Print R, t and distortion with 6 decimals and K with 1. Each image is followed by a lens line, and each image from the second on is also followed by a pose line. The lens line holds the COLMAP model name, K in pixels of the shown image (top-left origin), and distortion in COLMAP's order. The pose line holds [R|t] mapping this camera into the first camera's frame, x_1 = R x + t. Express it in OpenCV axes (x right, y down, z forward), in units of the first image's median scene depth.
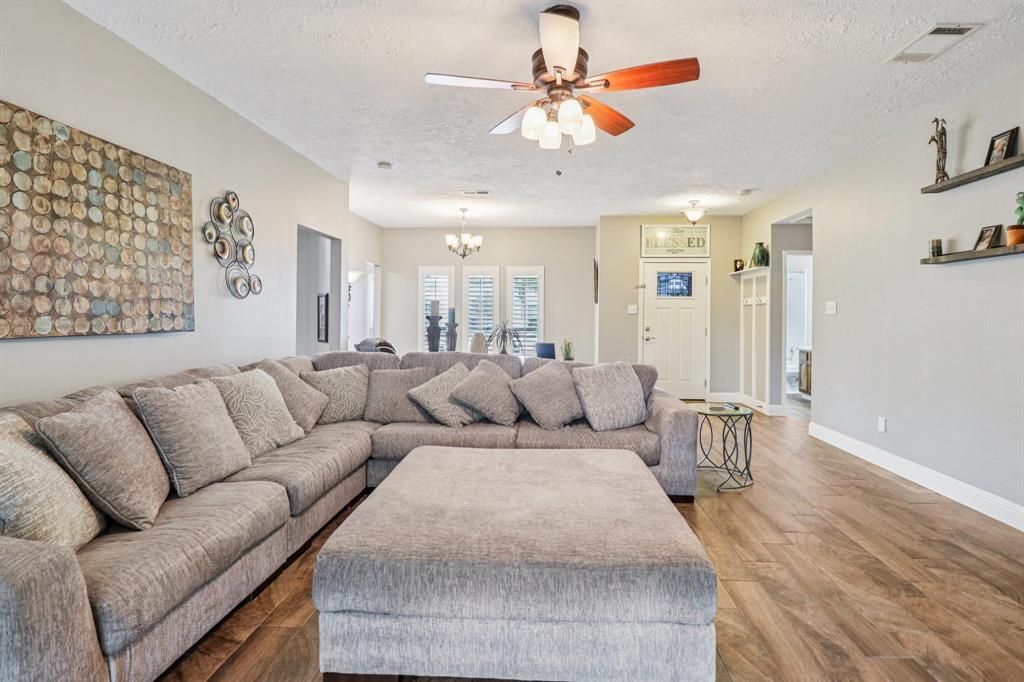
lens RADIAL K [[483.9, 0, 513.6], [0, 483.9, 321.3], [0, 0, 1]] dist [-0.000367, -0.015865]
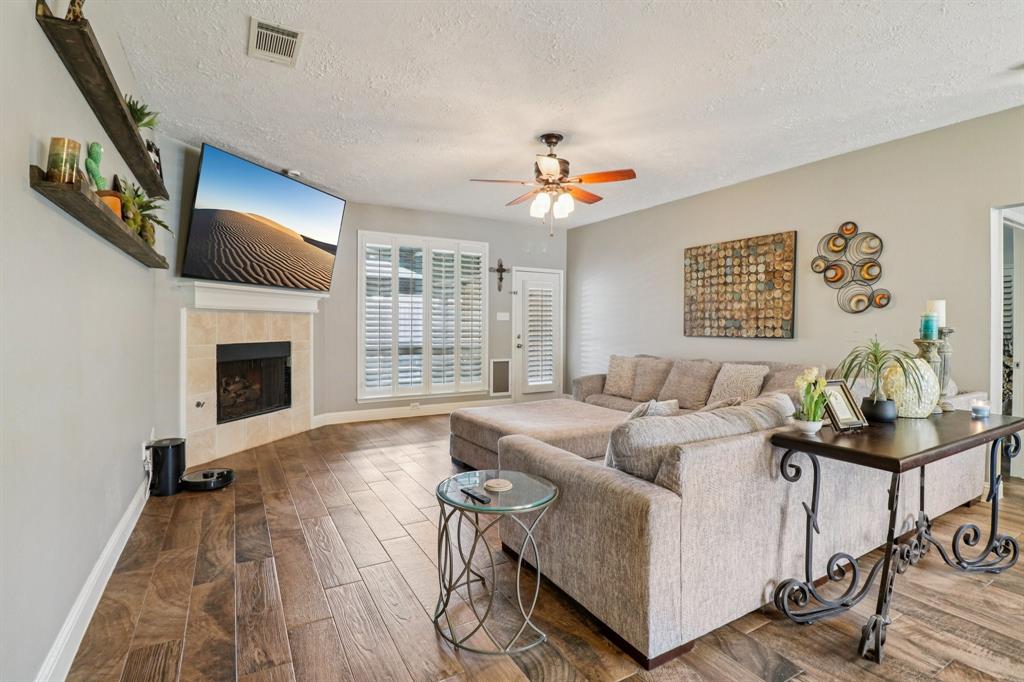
lens RADIAL K [[483.9, 0, 513.6], [0, 483.9, 321.3], [0, 0, 1]] dist [-0.000367, -0.015865]
pose [[-0.824439, -0.020192, -0.565590, 1.041974], [-0.020983, 0.999767, -0.005107, -0.008329], [0.565561, 0.007658, -0.824671, 2.125438]]
